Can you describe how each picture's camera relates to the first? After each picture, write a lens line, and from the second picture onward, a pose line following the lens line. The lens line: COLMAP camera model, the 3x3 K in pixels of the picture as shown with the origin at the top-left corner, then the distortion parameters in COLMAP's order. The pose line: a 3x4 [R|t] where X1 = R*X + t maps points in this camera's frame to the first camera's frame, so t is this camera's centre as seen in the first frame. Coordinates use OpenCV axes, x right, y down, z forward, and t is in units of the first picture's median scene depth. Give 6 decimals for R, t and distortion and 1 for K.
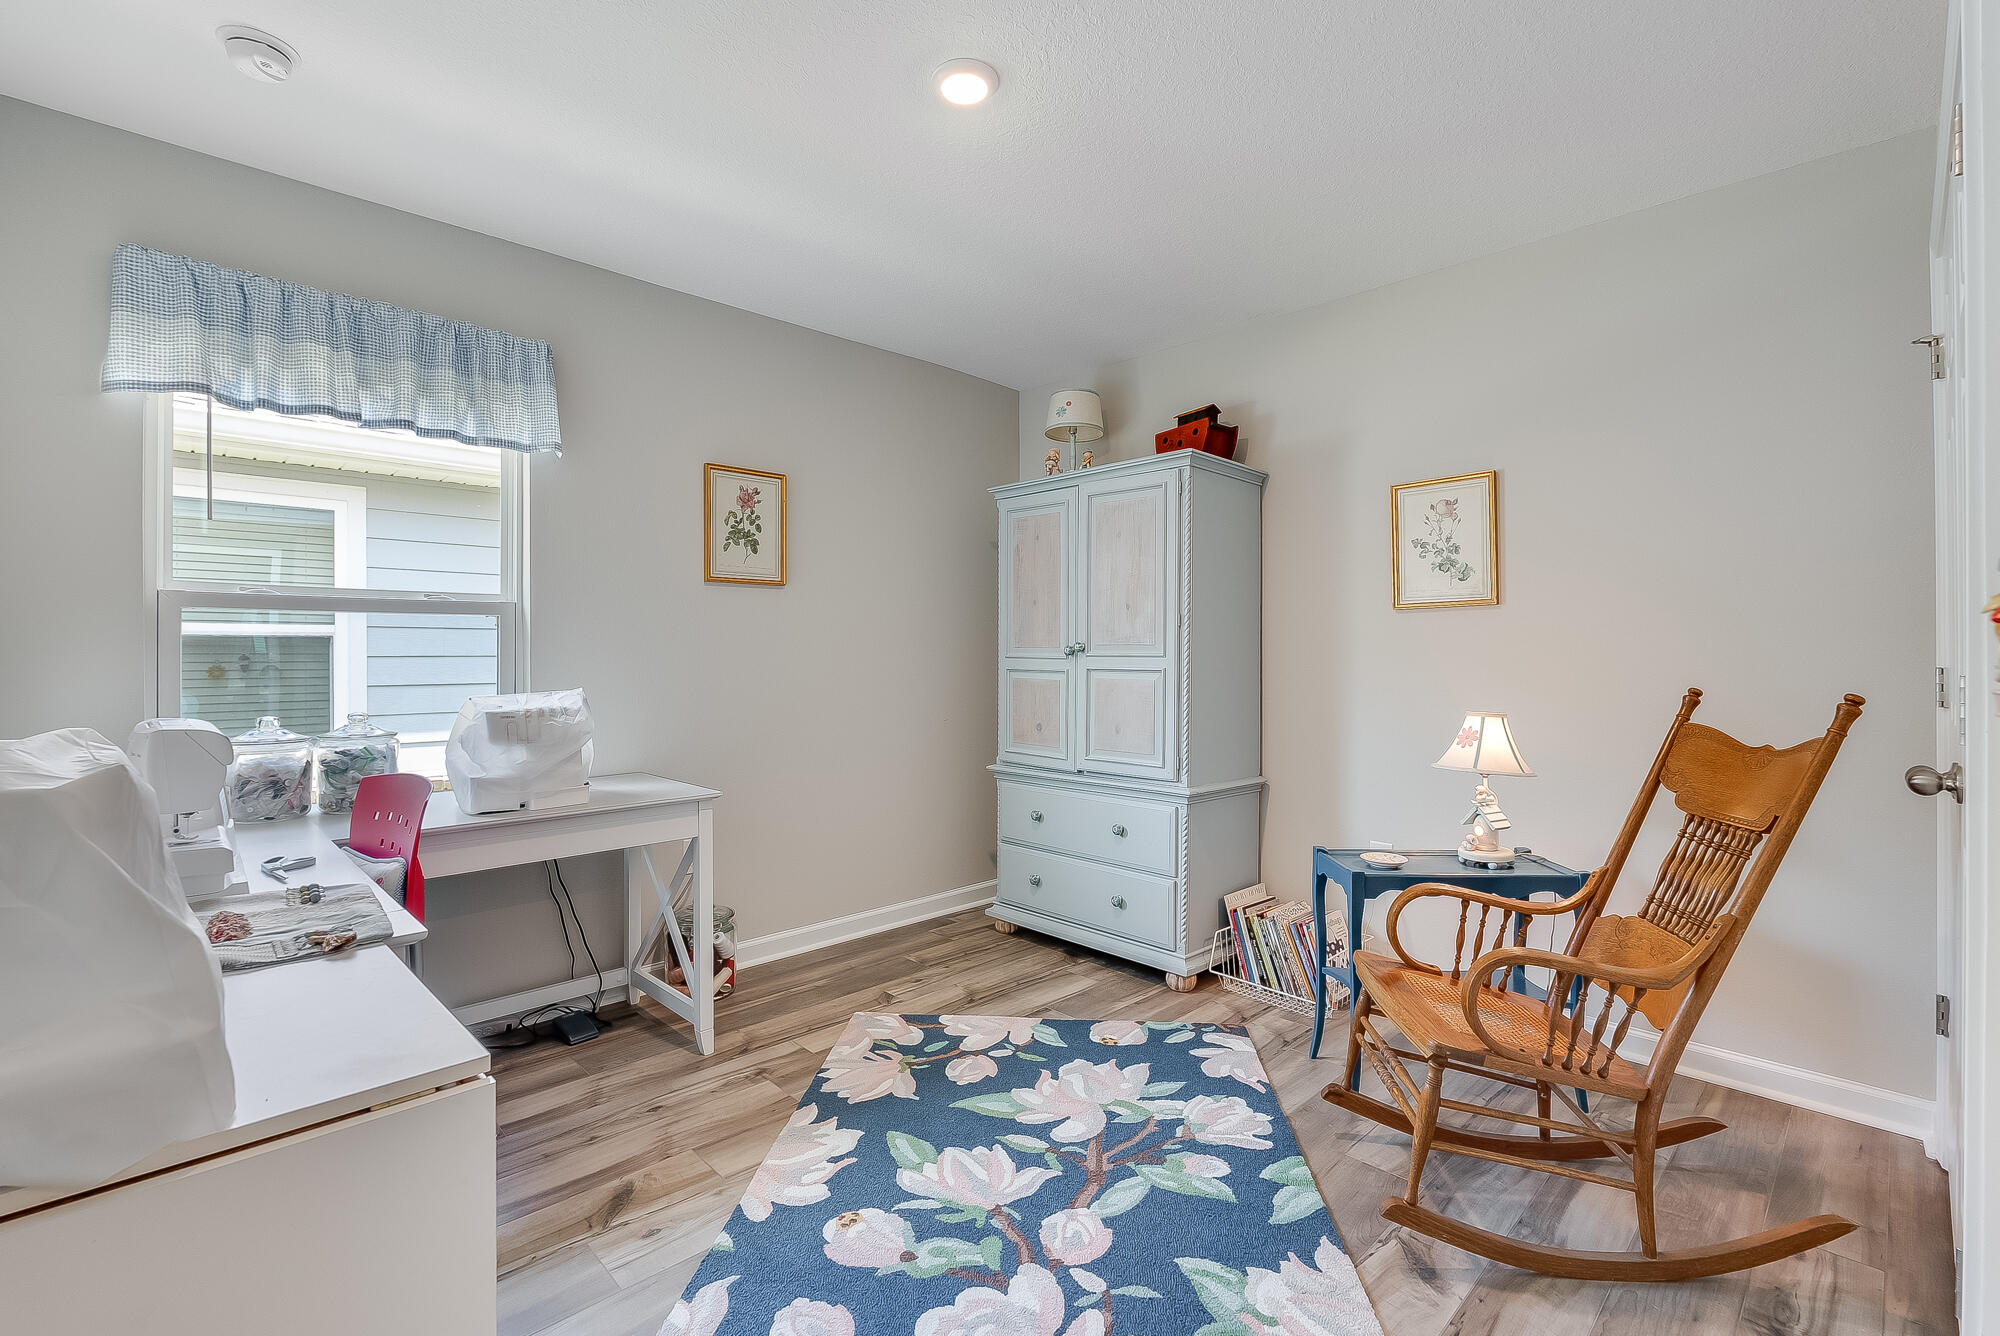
lens RADIAL K [[889.0, 0, 1015.6], [0, 889.0, 639.3], [0, 0, 1]] dist [0.000043, -0.000021]
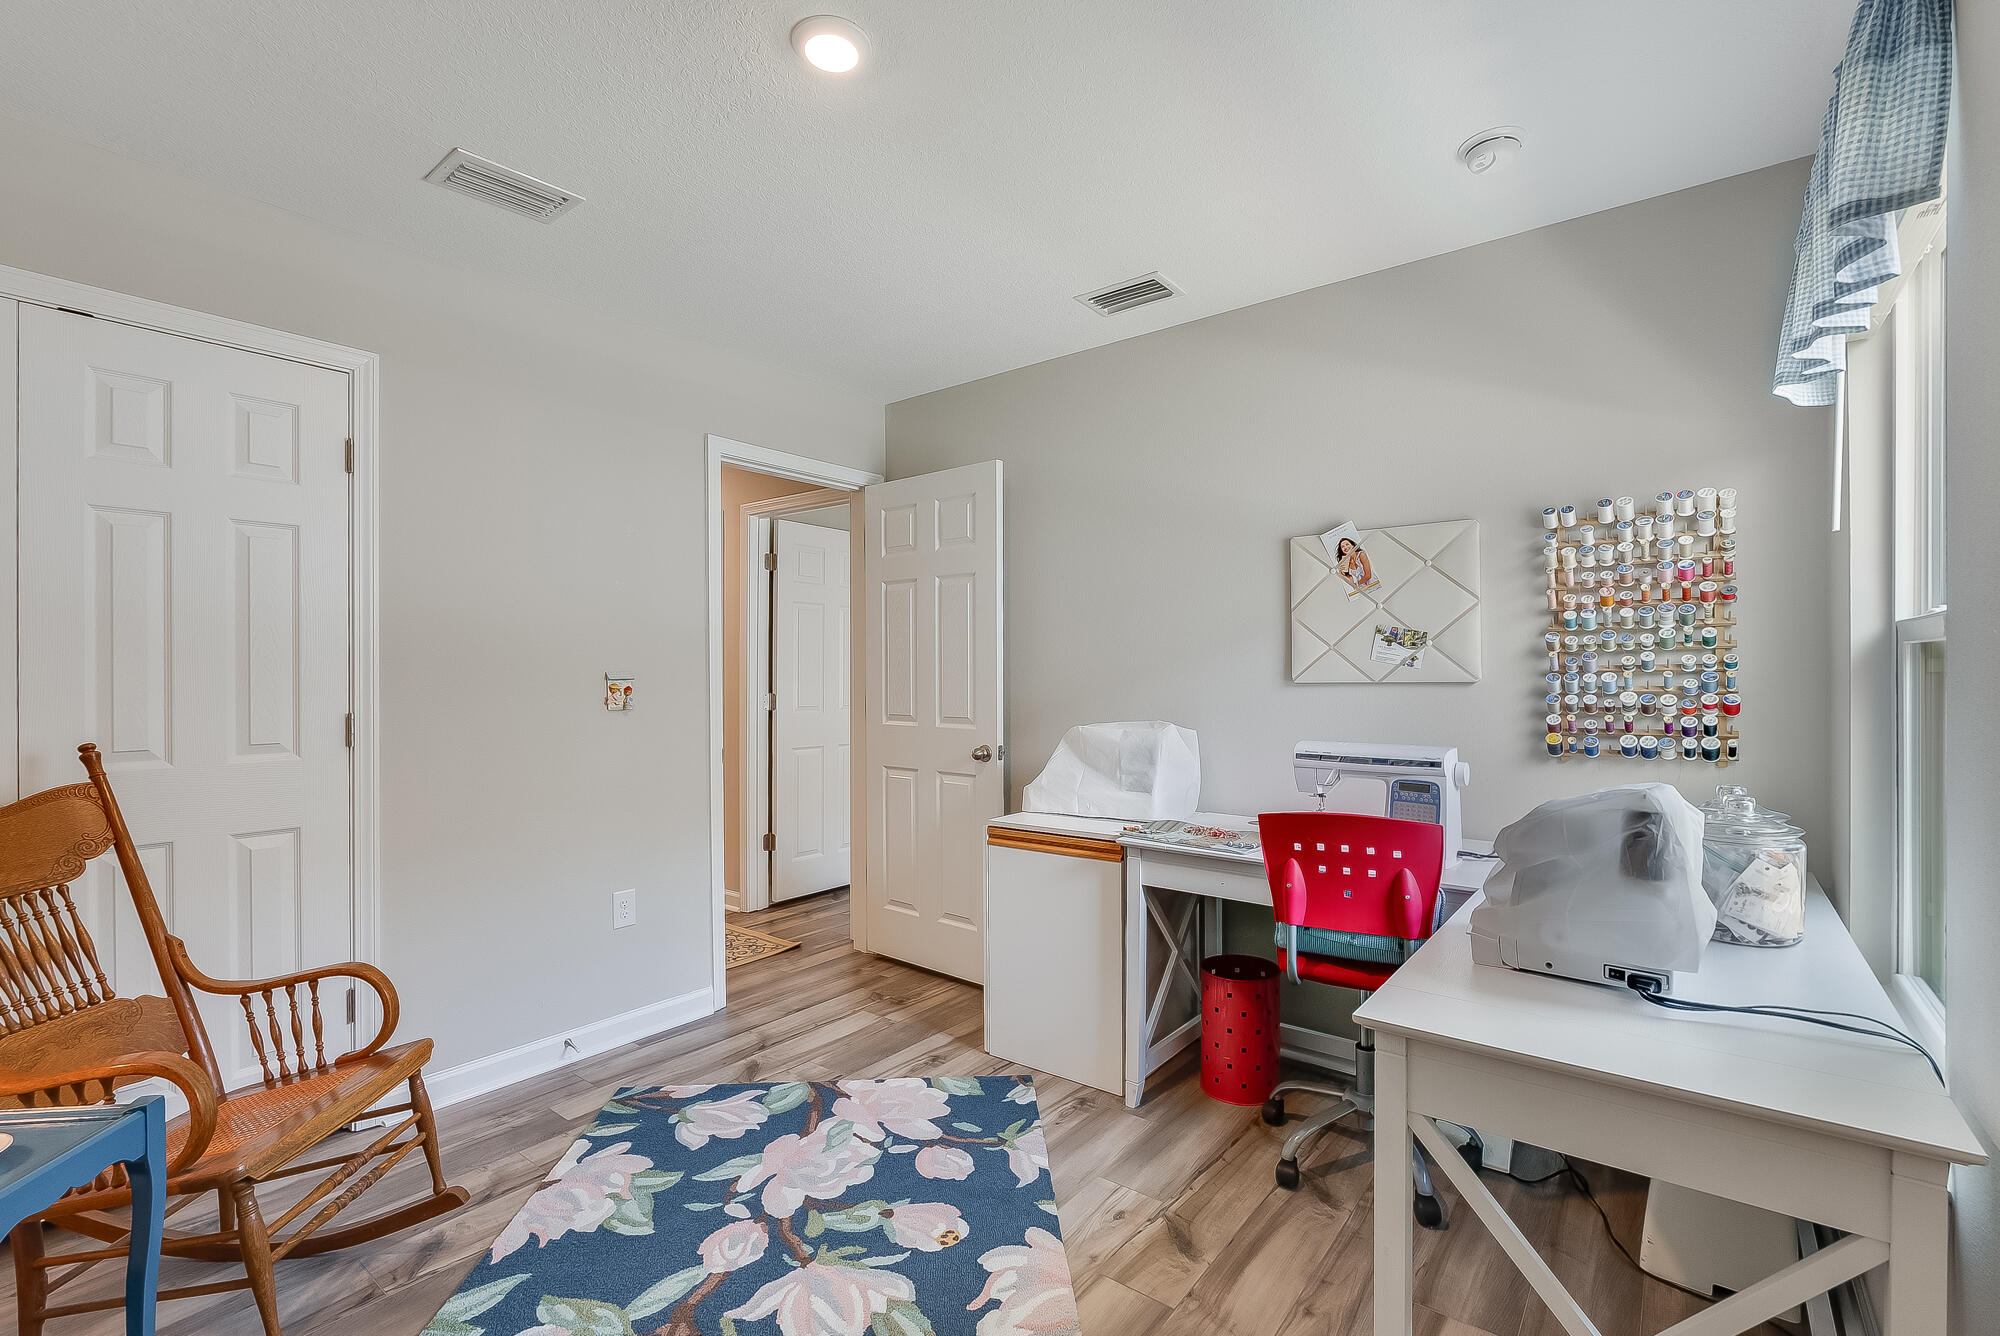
lens RADIAL K [[889.3, 0, 1000.0], [0, 889.3, 668.0], [0, 0, 1]] dist [-0.001342, -0.000049]
pose [[-0.992914, 0.004582, -0.118750, -0.126835], [0.007686, 0.999640, -0.025694, -0.000395], [0.118590, -0.026425, -0.992592, 2.109942]]
